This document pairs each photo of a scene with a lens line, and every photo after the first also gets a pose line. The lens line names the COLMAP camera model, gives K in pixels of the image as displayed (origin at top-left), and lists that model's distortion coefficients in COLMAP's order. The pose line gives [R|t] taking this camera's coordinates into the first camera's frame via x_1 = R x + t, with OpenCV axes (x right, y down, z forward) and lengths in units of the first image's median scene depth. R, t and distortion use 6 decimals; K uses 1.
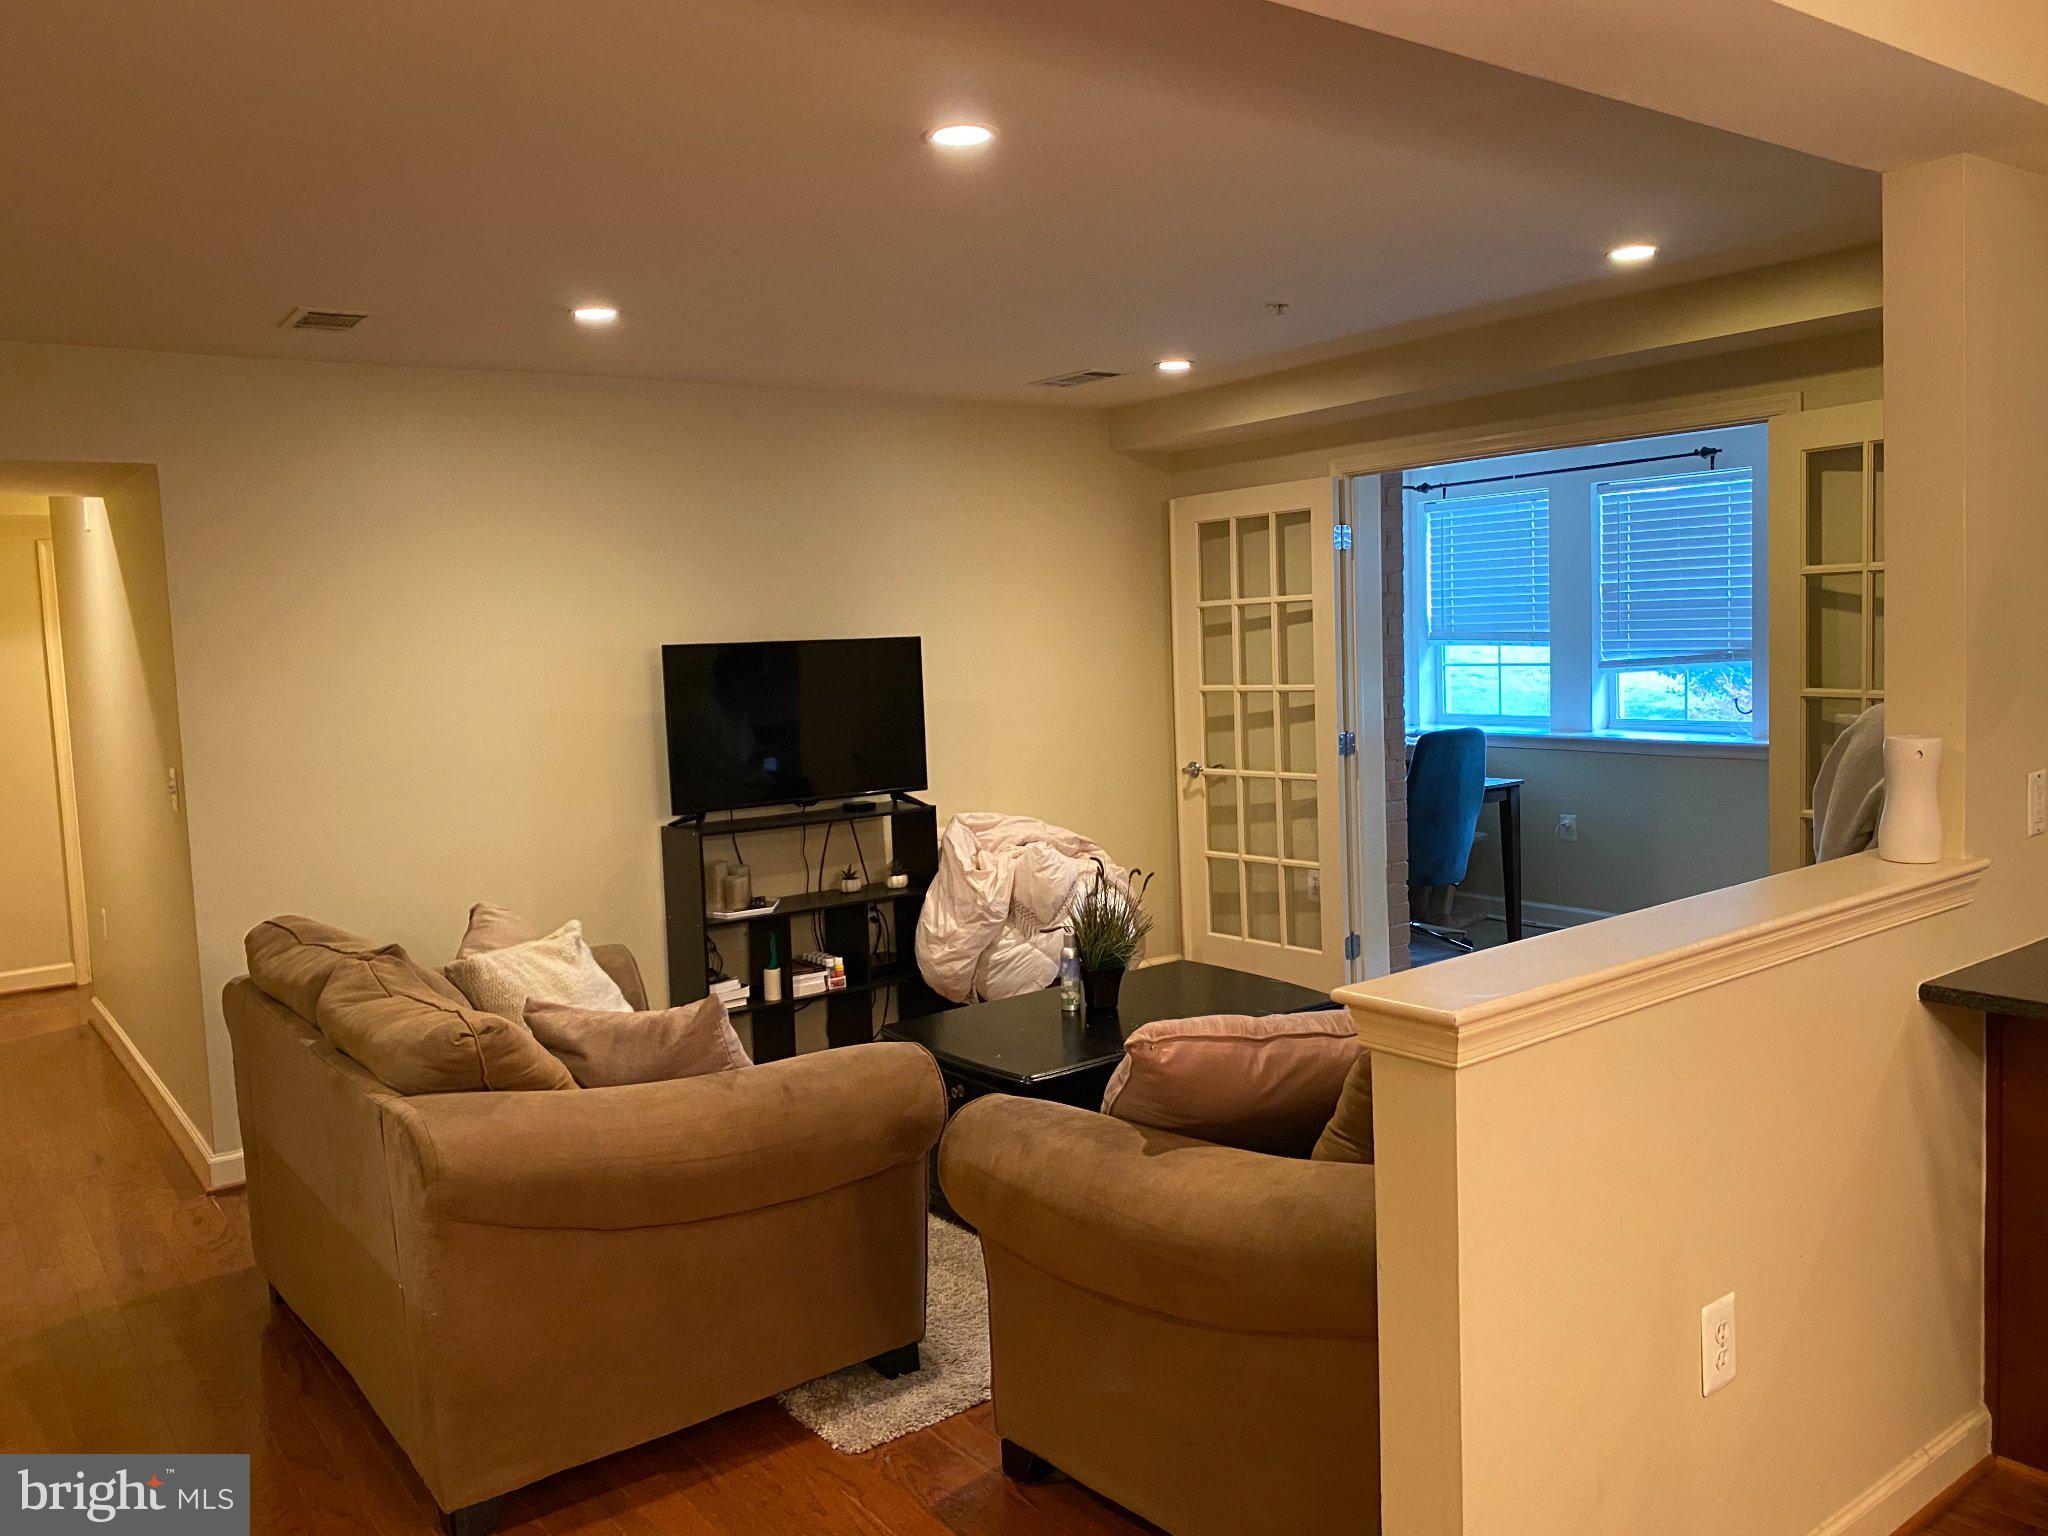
lens RADIAL K [[1547.7, 0, 1024.0], [0, 1547.7, 768.0], [0, 0, 1]] dist [0.037644, -0.000928]
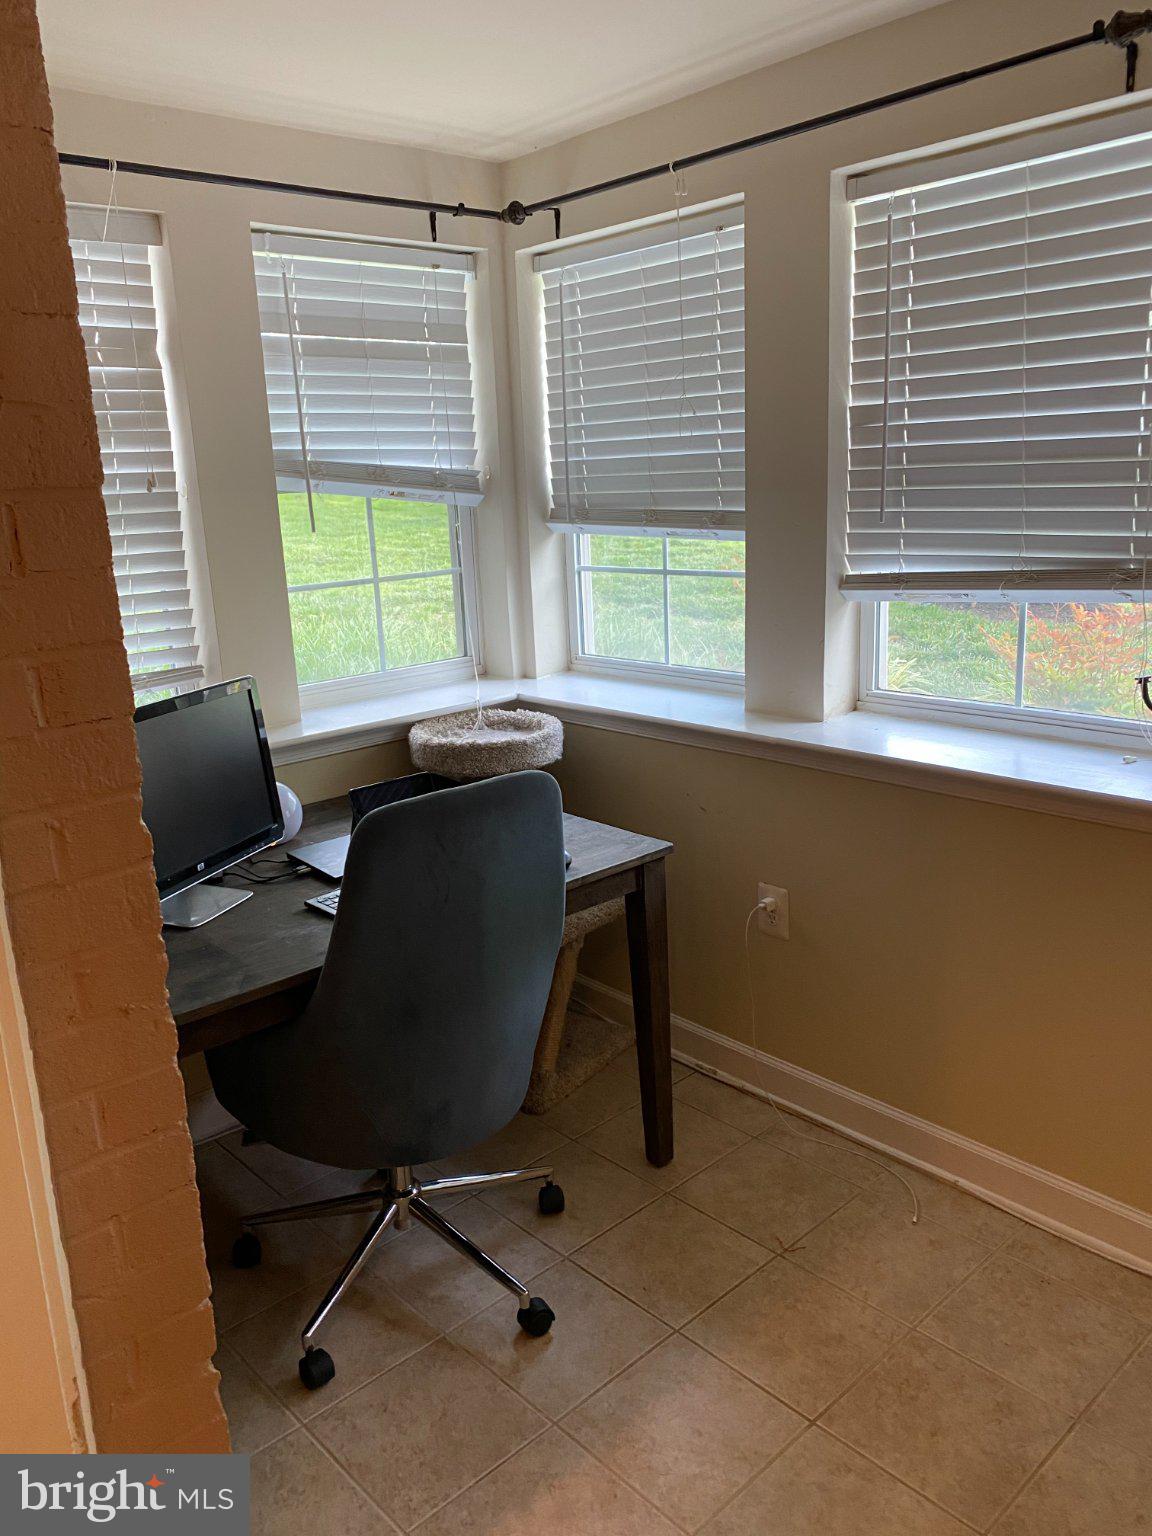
lens RADIAL K [[1141.5, 0, 576.0], [0, 1141.5, 768.0], [0, 0, 1]] dist [0.003295, 0.001060]
pose [[0.992938, -0.025954, 0.115756, 0.246925], [0.007792, 0.987936, 0.154665, -0.065391], [-0.118374, -0.152671, 0.981162, 0.656737]]
